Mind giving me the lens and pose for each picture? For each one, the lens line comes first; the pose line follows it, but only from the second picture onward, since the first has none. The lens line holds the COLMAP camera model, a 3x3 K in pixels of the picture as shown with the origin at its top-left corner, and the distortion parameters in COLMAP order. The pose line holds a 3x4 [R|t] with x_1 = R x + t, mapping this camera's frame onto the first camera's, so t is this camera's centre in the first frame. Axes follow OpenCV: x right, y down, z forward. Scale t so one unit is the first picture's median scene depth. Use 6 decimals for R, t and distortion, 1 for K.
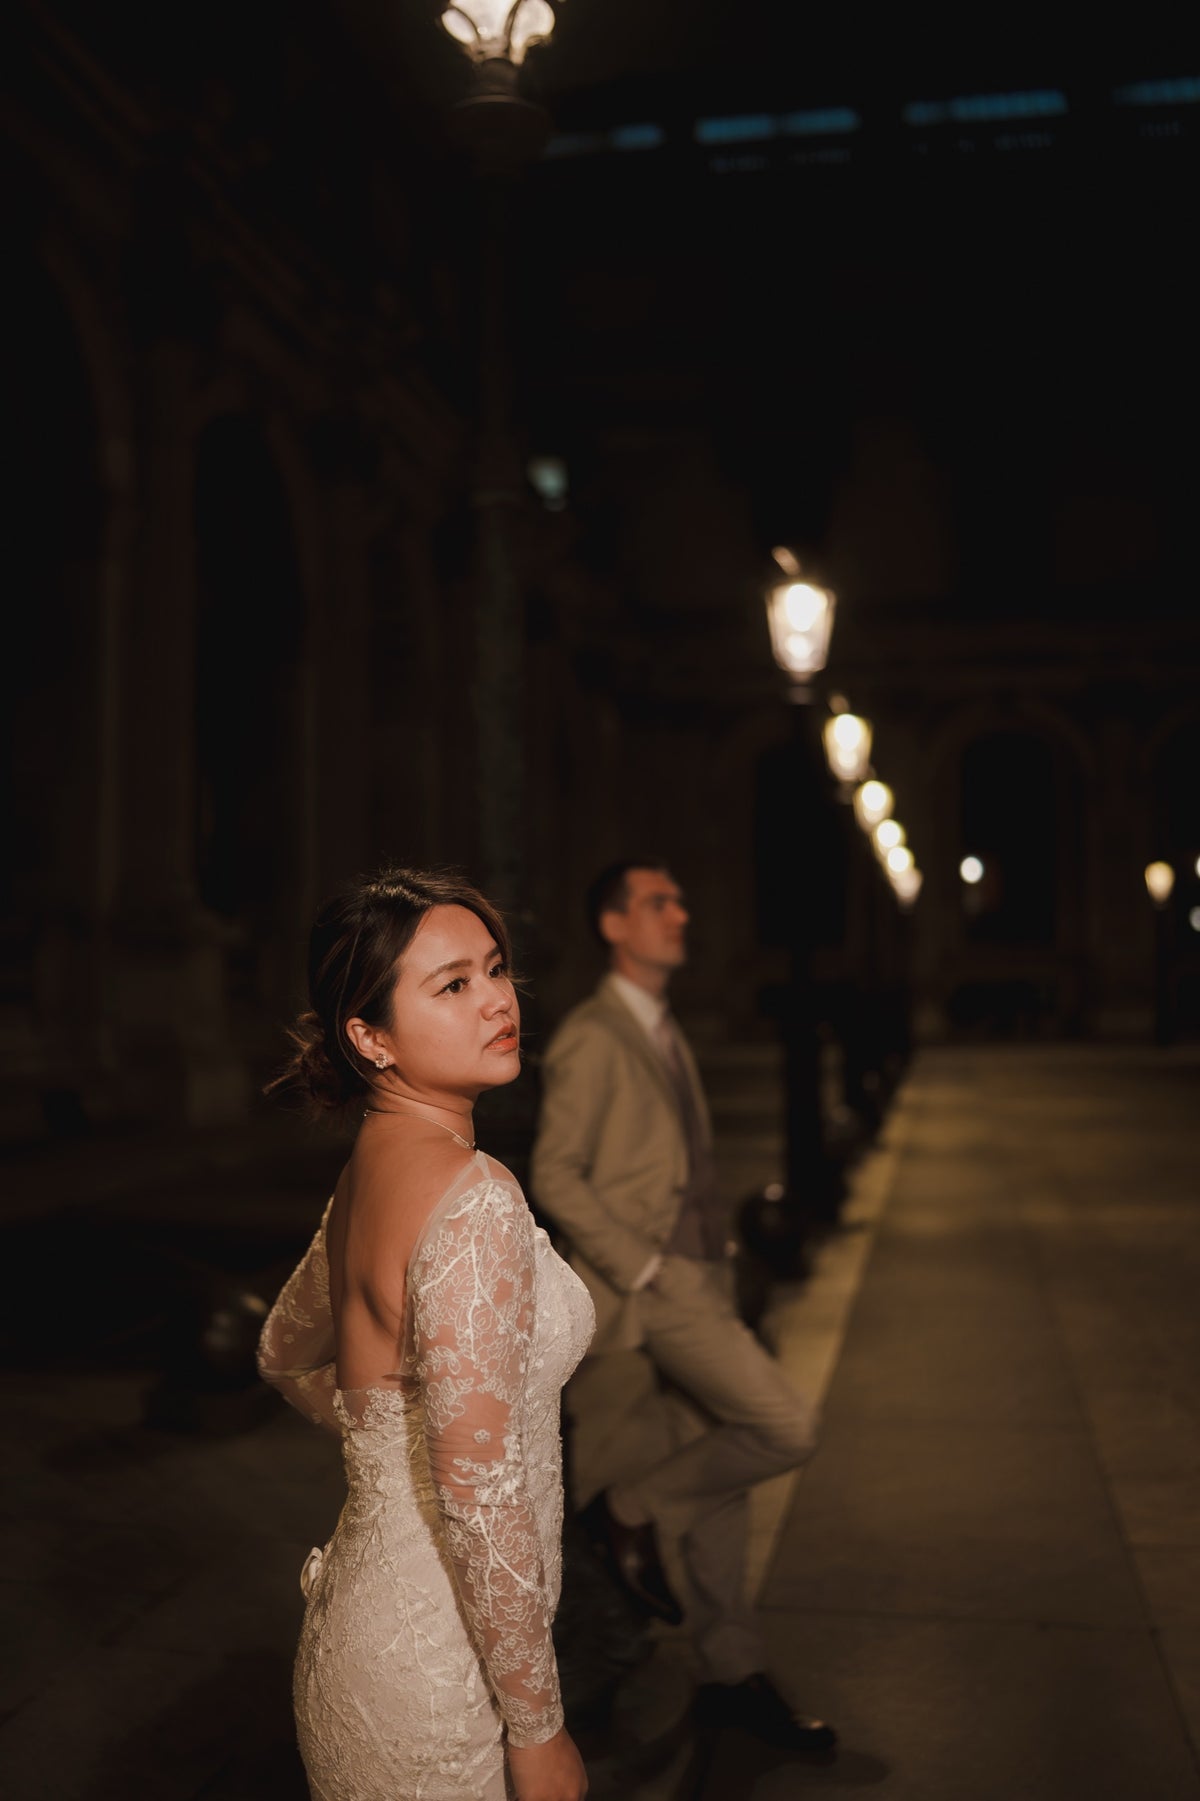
lens RADIAL K [[1743.7, 0, 600.0], [0, 1743.7, 900.5], [0, 0, 1]] dist [-0.191183, 0.249427]
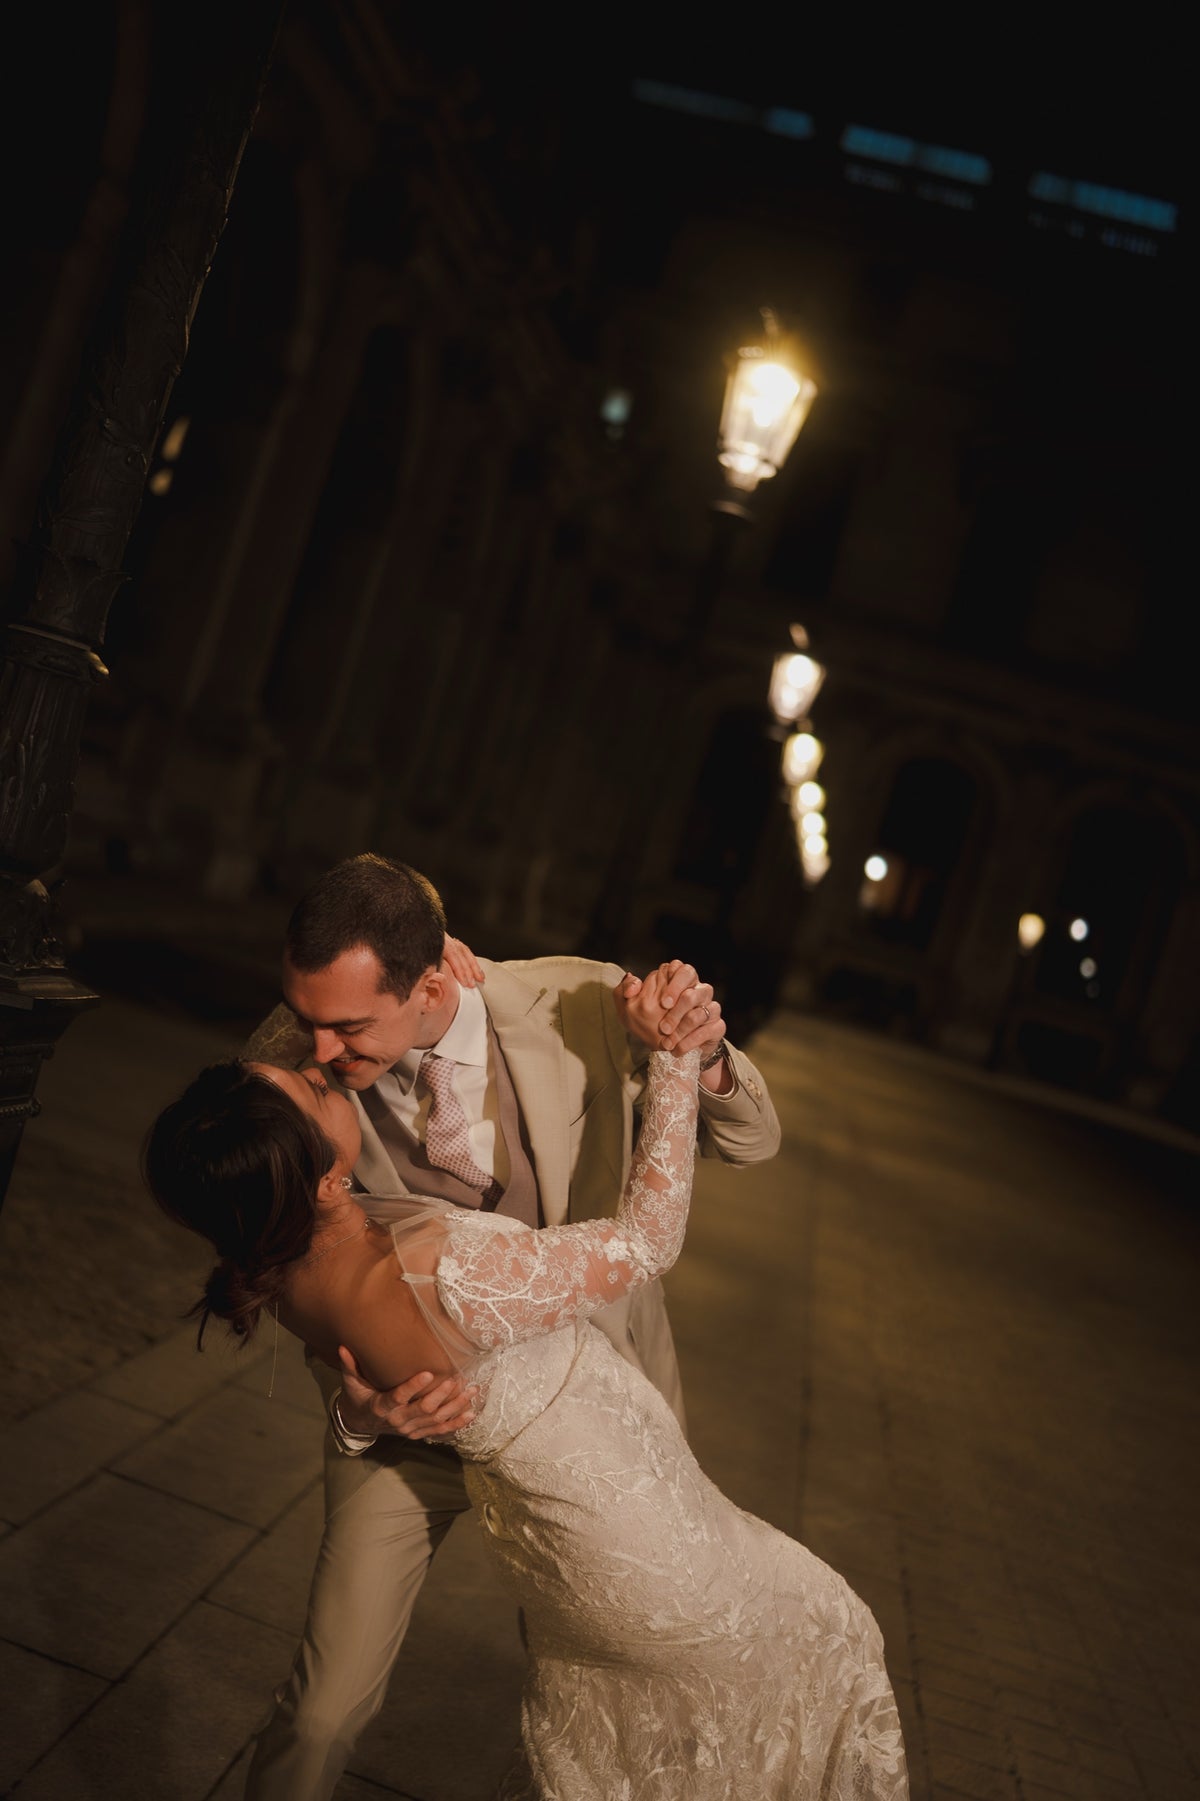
lens RADIAL K [[1814.0, 0, 576.4], [0, 1814.0, 897.4], [0, 0, 1]] dist [-0.159631, 0.006773]
pose [[0.954303, 0.293779, 0.054771, -0.058907], [-0.296679, 0.953357, 0.055603, -0.018725], [-0.035881, -0.069311, 0.996950, -0.329784]]
